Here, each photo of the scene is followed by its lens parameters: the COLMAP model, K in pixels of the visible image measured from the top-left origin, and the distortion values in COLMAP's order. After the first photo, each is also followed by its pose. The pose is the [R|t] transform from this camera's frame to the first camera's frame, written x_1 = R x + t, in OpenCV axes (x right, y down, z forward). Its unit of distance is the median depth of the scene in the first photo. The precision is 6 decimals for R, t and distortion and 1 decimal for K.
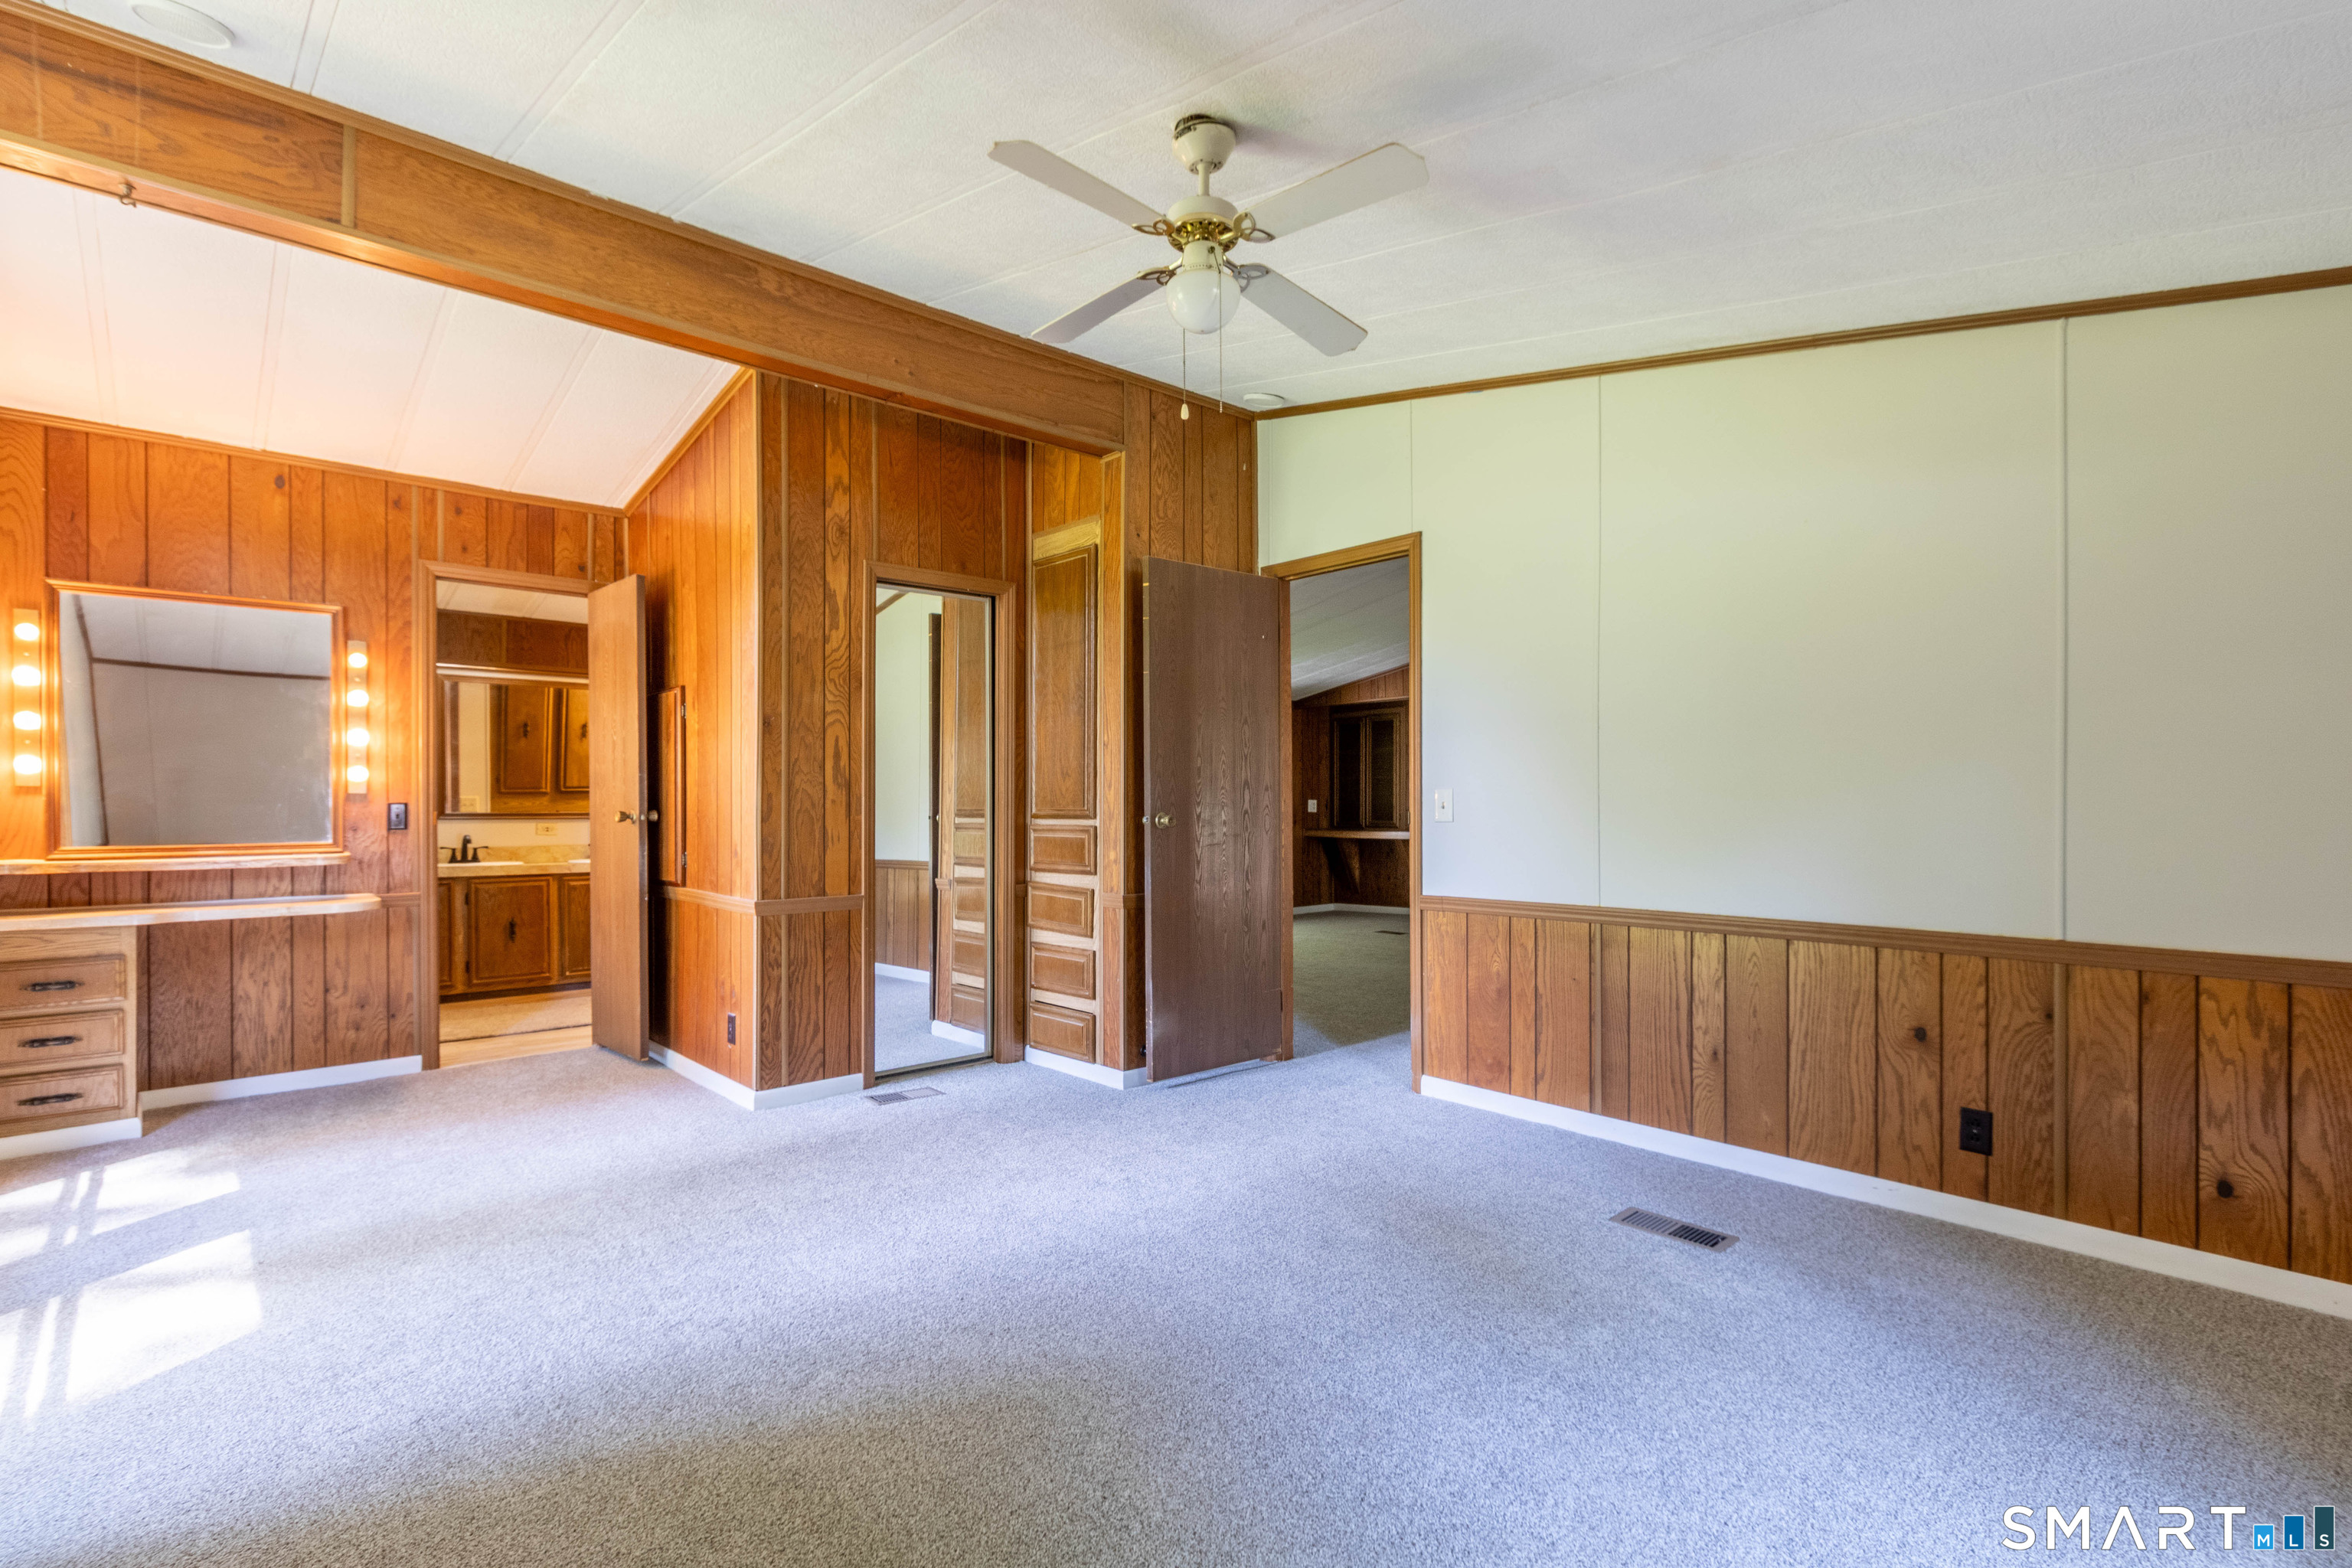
lens RADIAL K [[1085.3, 0, 1223.2], [0, 1085.3, 814.9], [0, 0, 1]] dist [0.000373, -0.000237]
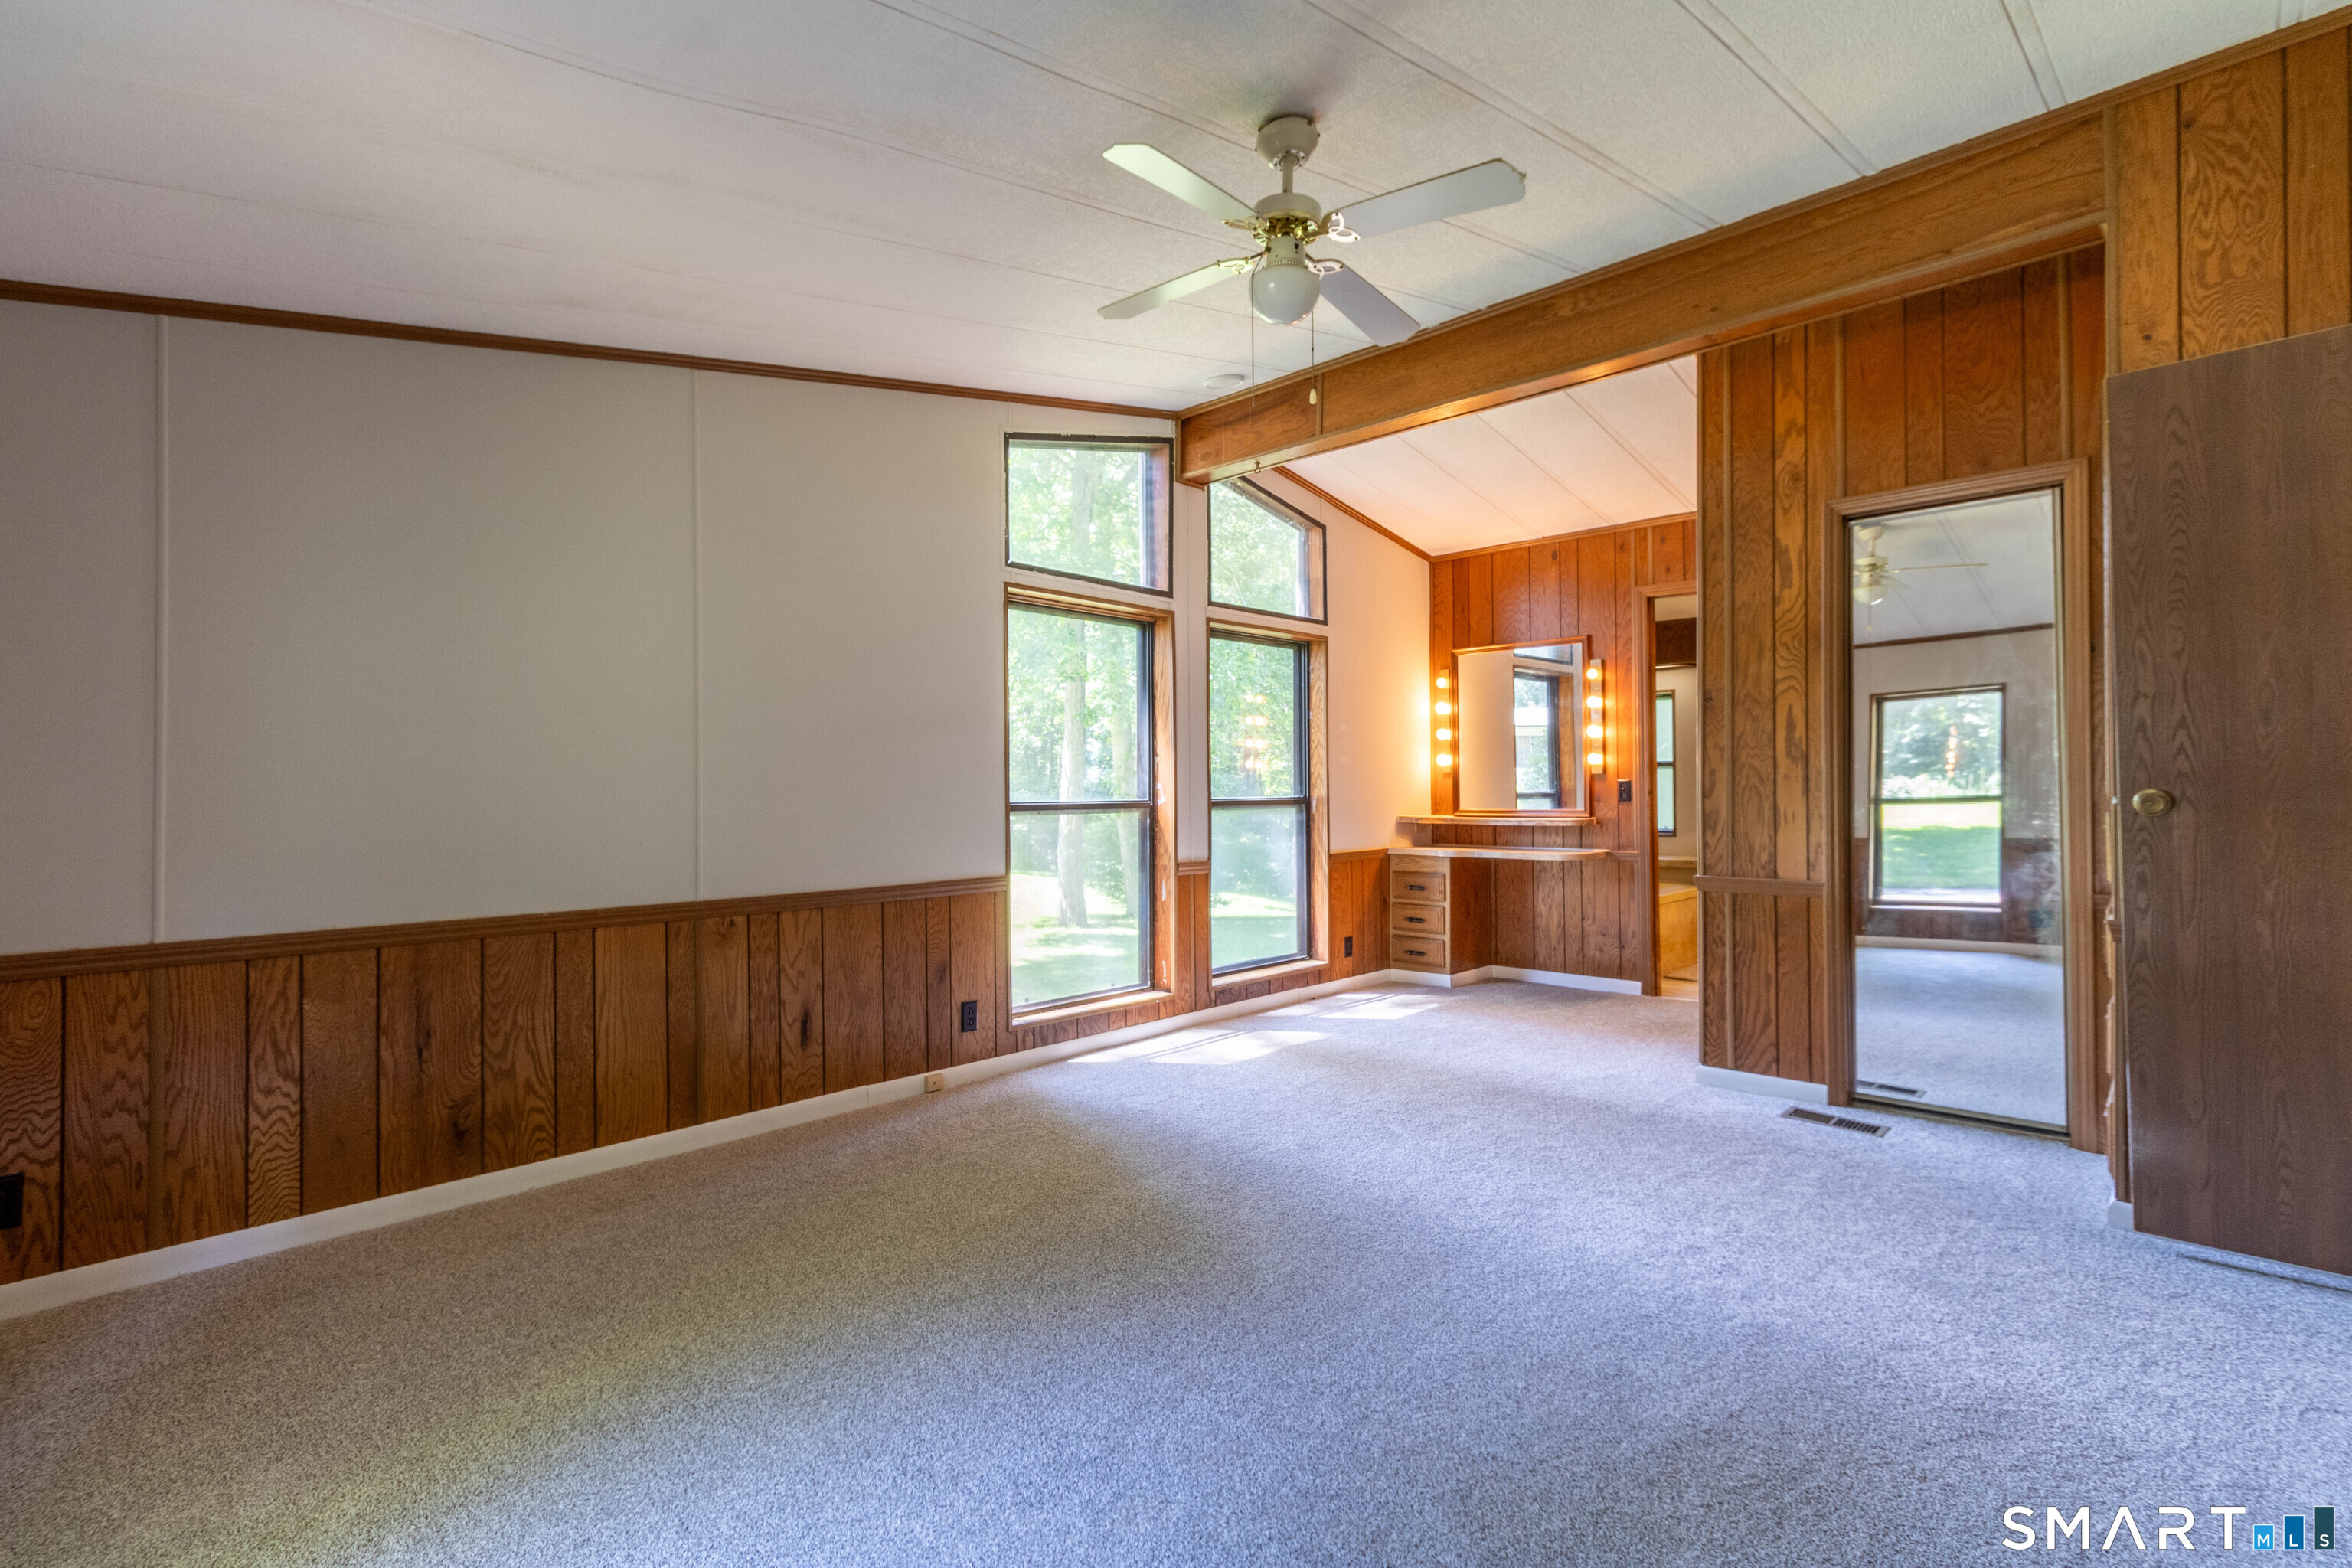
lens RADIAL K [[1085.3, 0, 1186.0], [0, 1085.3, 781.9], [0, 0, 1]] dist [0.000373, -0.000237]
pose [[0.060932, -0.004737, -0.998131, 0.539790], [-0.002564, 0.999985, -0.004903, -0.001946], [0.998139, 0.002858, 0.060919, 0.451906]]
